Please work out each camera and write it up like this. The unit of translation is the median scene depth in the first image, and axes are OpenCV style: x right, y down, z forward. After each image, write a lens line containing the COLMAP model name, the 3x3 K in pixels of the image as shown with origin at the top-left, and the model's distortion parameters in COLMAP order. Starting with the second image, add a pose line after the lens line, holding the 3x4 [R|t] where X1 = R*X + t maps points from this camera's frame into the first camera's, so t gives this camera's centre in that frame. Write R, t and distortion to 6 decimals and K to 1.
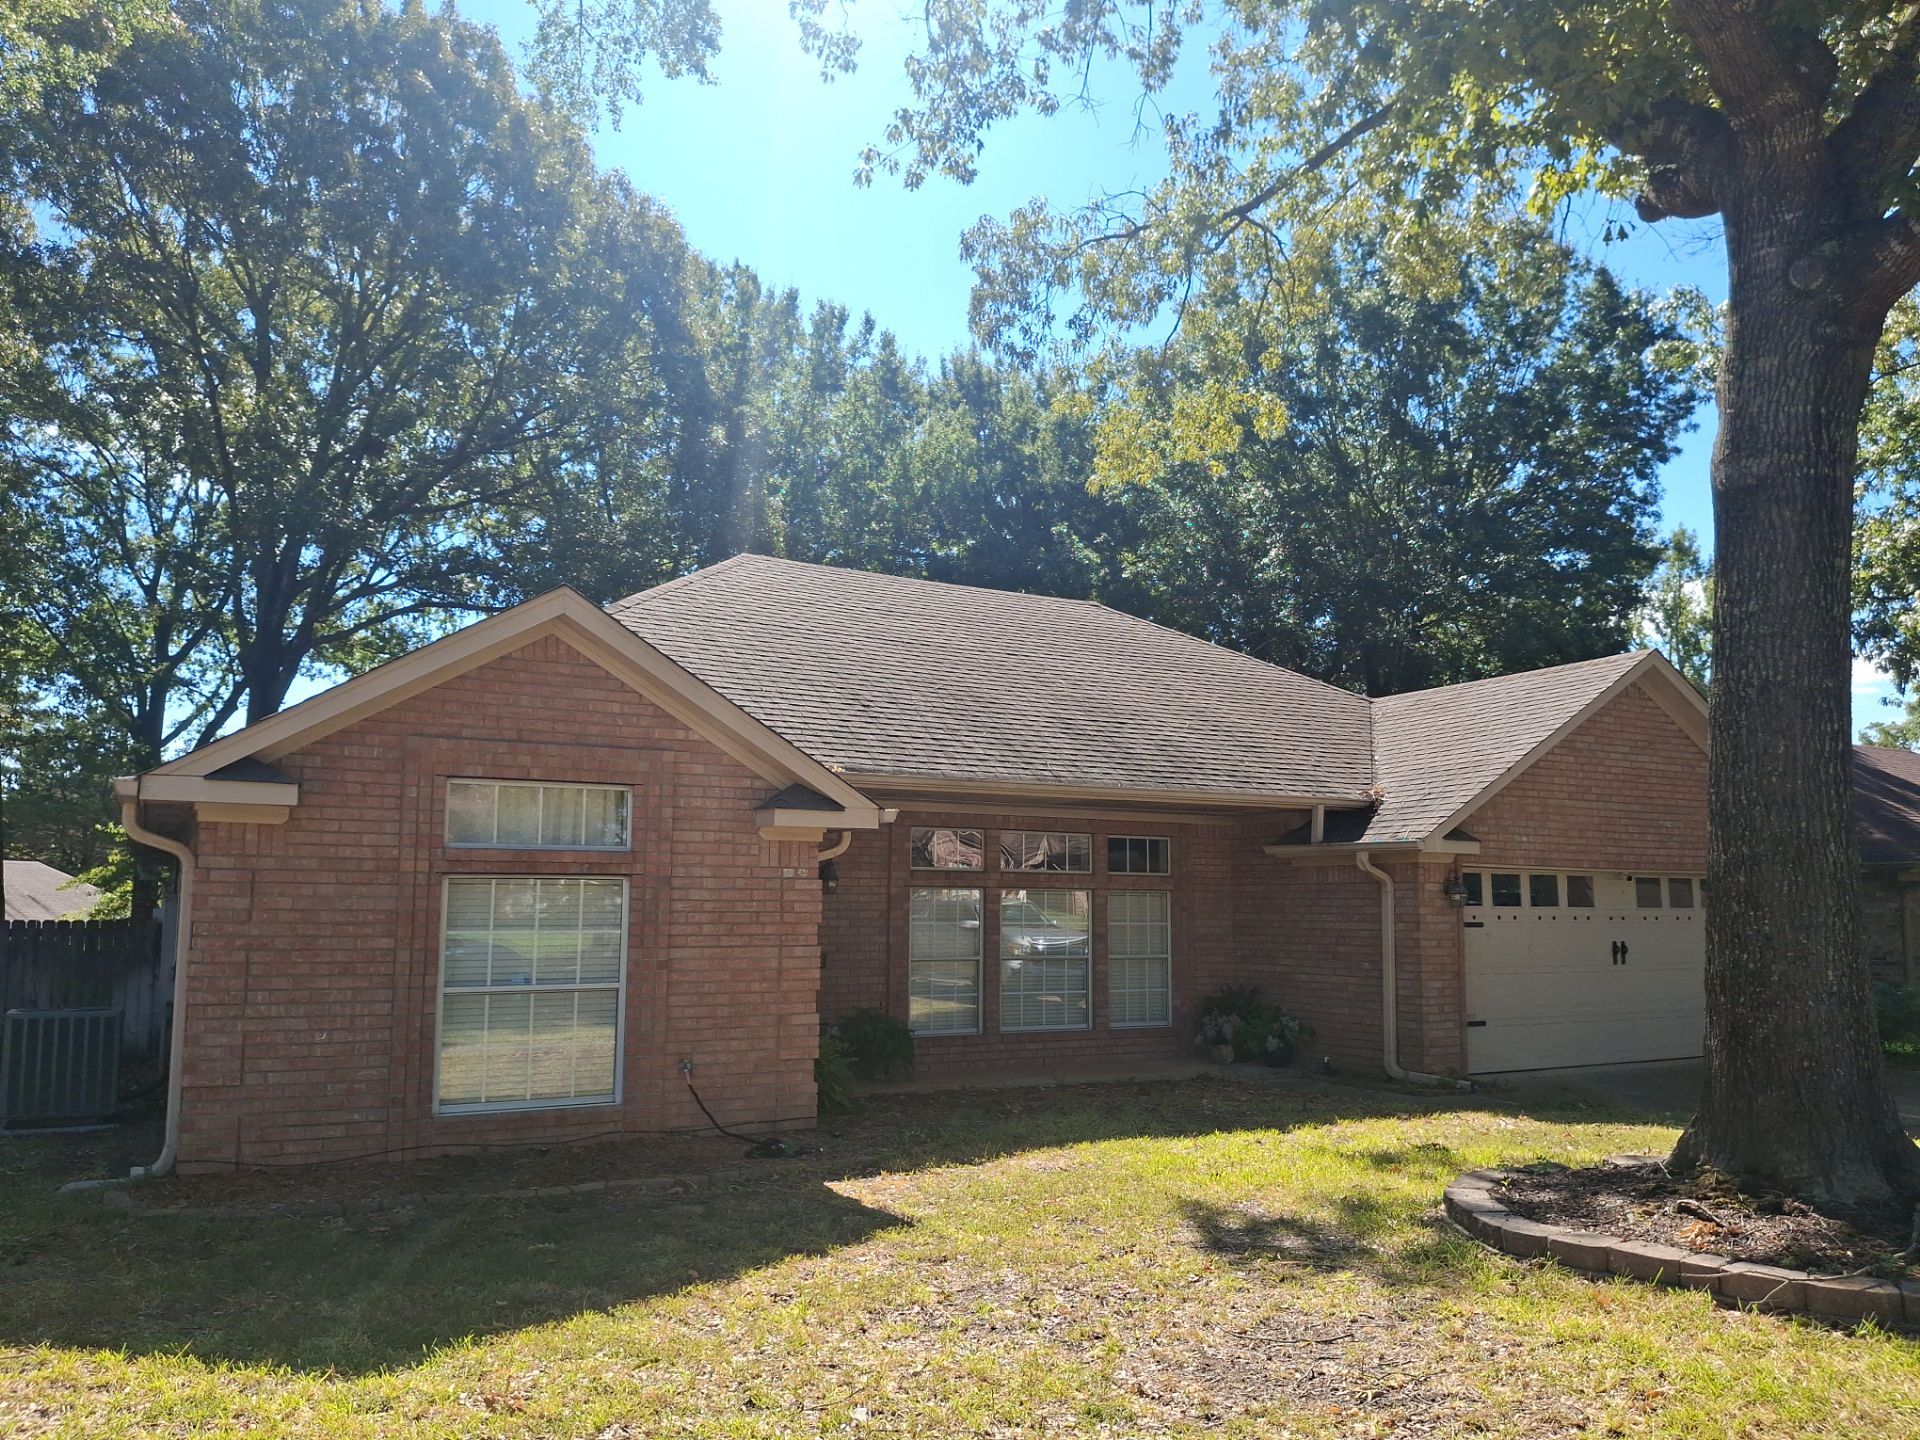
lens RADIAL K [[1421.7, 0, 960.0], [0, 1421.7, 720.0], [0, 0, 1]] dist [0.058806, -0.123532]
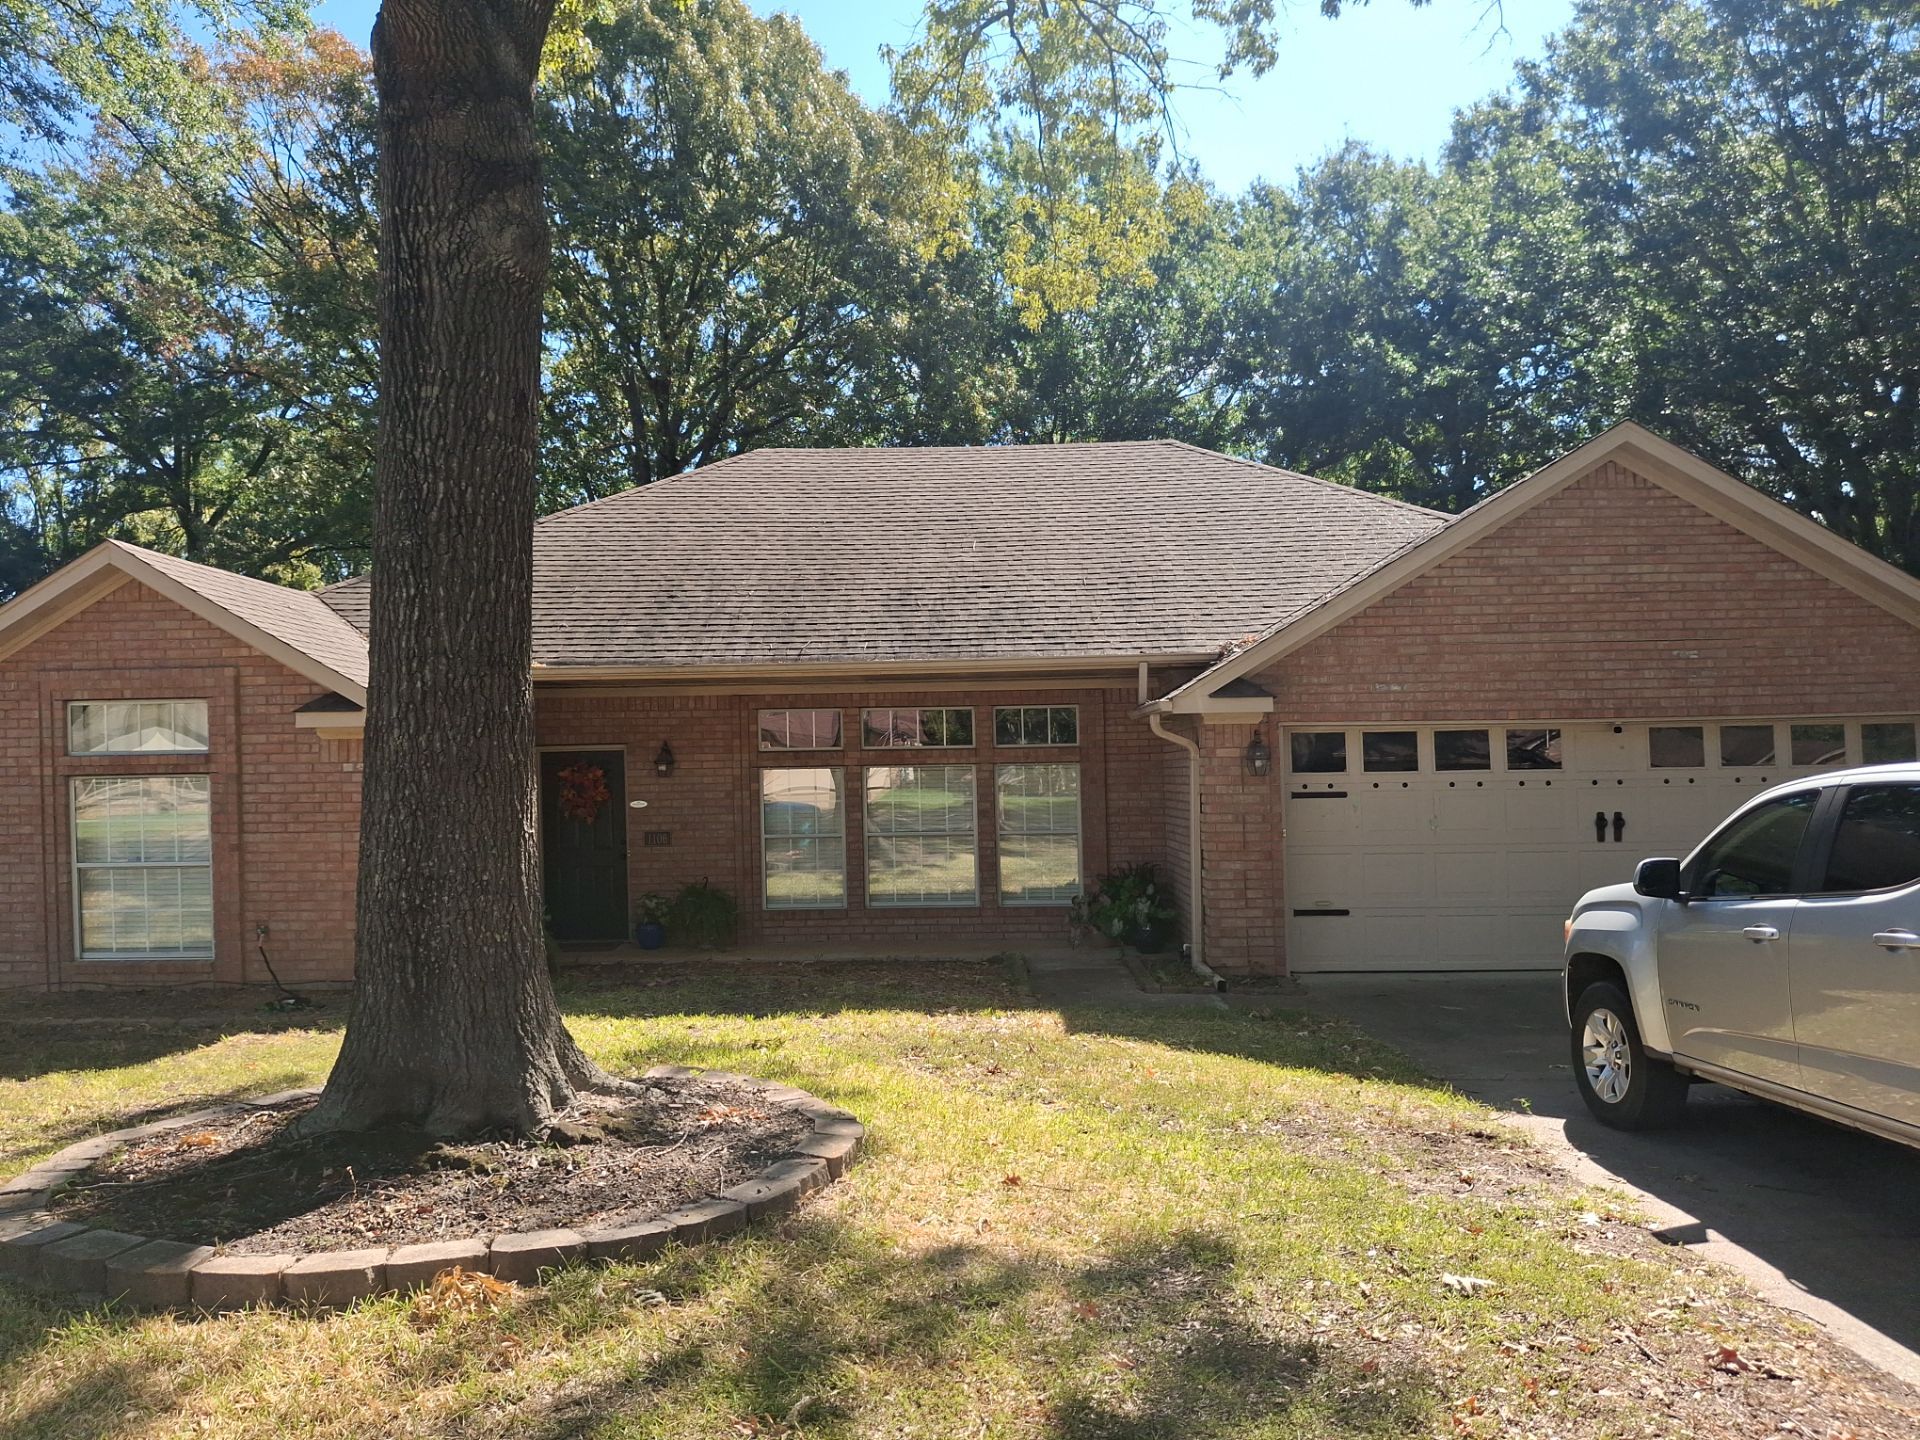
lens RADIAL K [[1421.7, 0, 960.0], [0, 1421.7, 720.0], [0, 0, 1]] dist [0.058806, -0.123532]
pose [[0.857553, -0.033541, -0.513301, 0.884551], [0.088233, 0.992674, 0.082544, 0.019933], [0.506772, -0.116076, 0.854230, 0.285380]]
